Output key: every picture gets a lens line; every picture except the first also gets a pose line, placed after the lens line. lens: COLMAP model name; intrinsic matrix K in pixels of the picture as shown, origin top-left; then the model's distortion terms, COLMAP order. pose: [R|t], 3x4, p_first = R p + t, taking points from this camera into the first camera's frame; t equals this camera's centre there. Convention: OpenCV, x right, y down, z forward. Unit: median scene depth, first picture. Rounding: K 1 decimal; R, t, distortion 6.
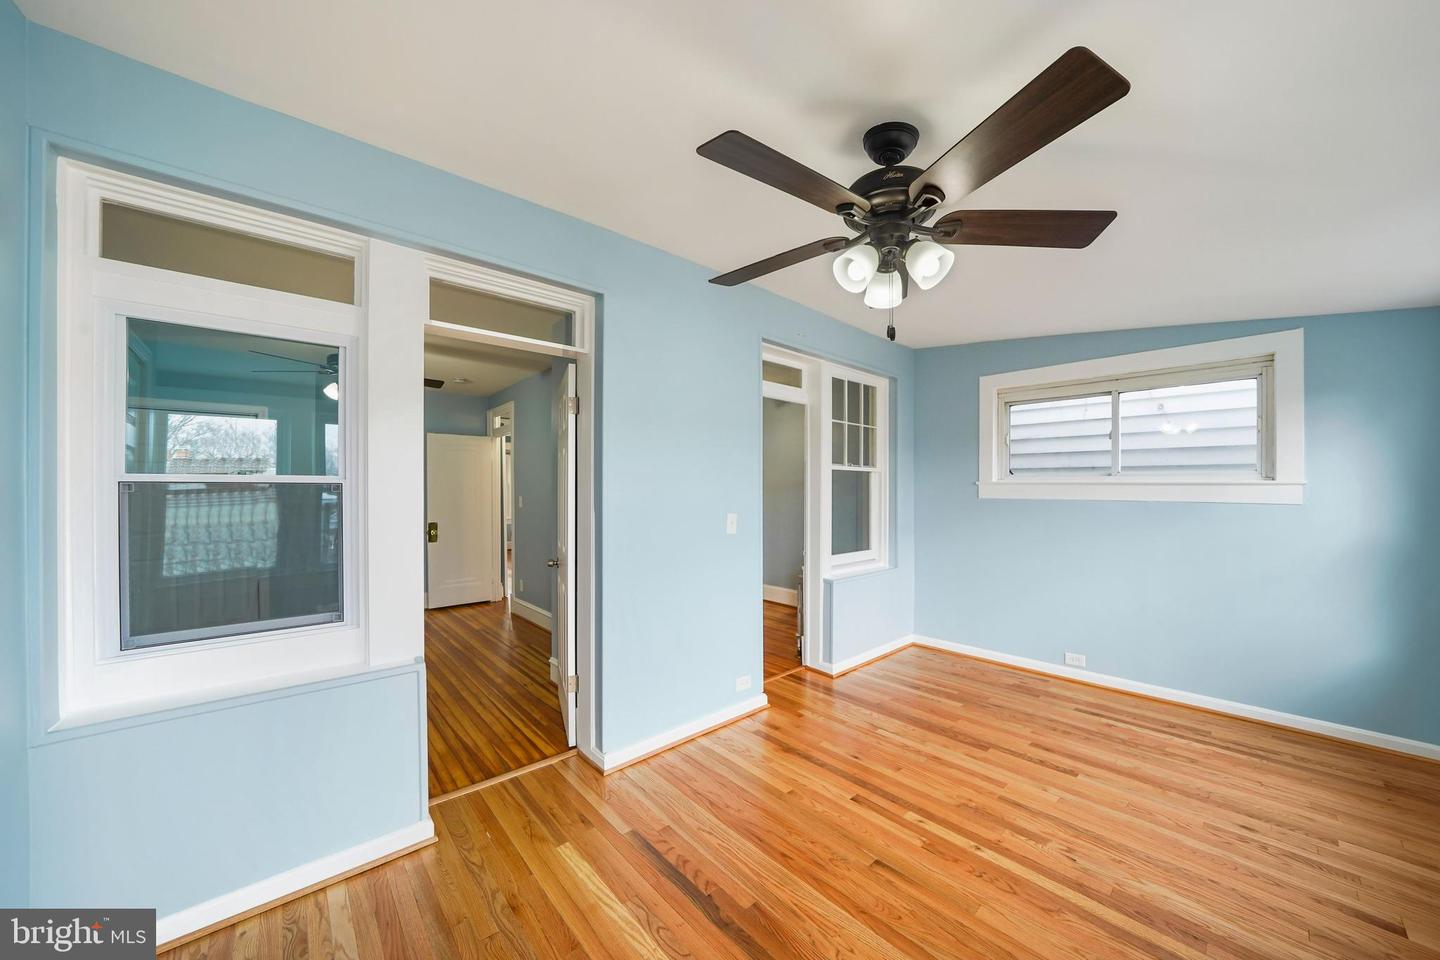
lens RADIAL K [[506.8, 0, 718.0], [0, 506.8, 487.7], [0, 0, 1]] dist [-0.002021, -0.000064]
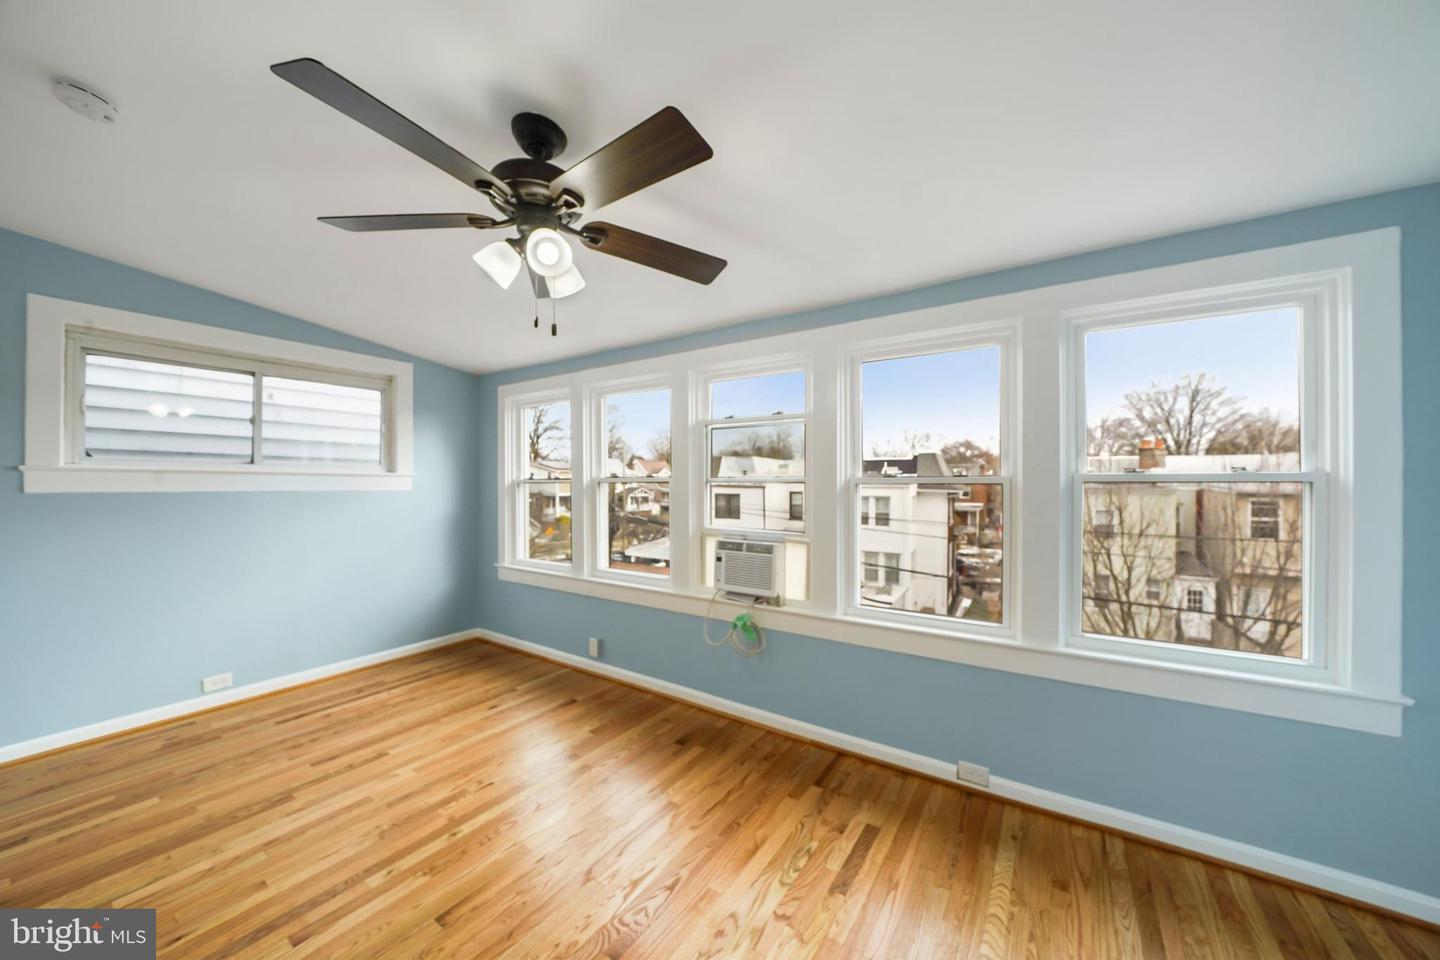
lens RADIAL K [[498.1, 0, 753.1], [0, 498.1, 480.6], [0, 0, 1]] dist [-0.019921, 0.000138]
pose [[-0.277106, 0.004617, 0.960828, -0.415448], [-0.002822, 0.999980, -0.005619, 0.009776], [-0.960835, -0.004269, -0.277088, 0.495485]]
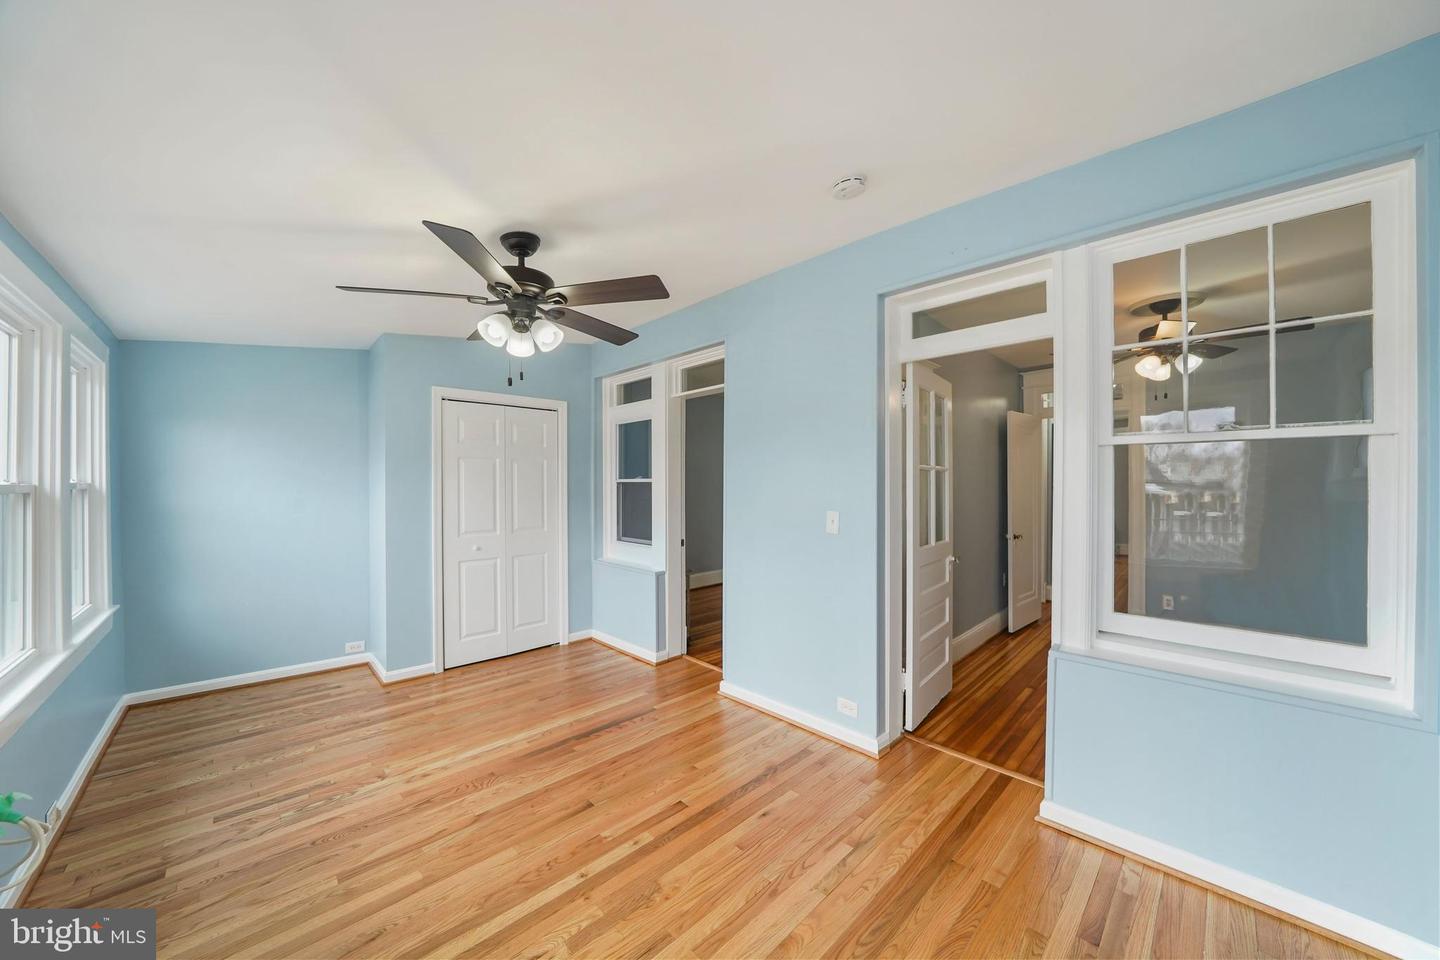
lens RADIAL K [[505.0, 0, 751.0], [0, 505.0, 486.7], [0, 0, 1]] dist [-0.008671, 0.000025]
pose [[0.084113, 0.003260, -0.996451, 1.022345], [0.005682, 0.999977, 0.003752, 0.003260], [0.996440, -0.005977, 0.084092, 0.871331]]
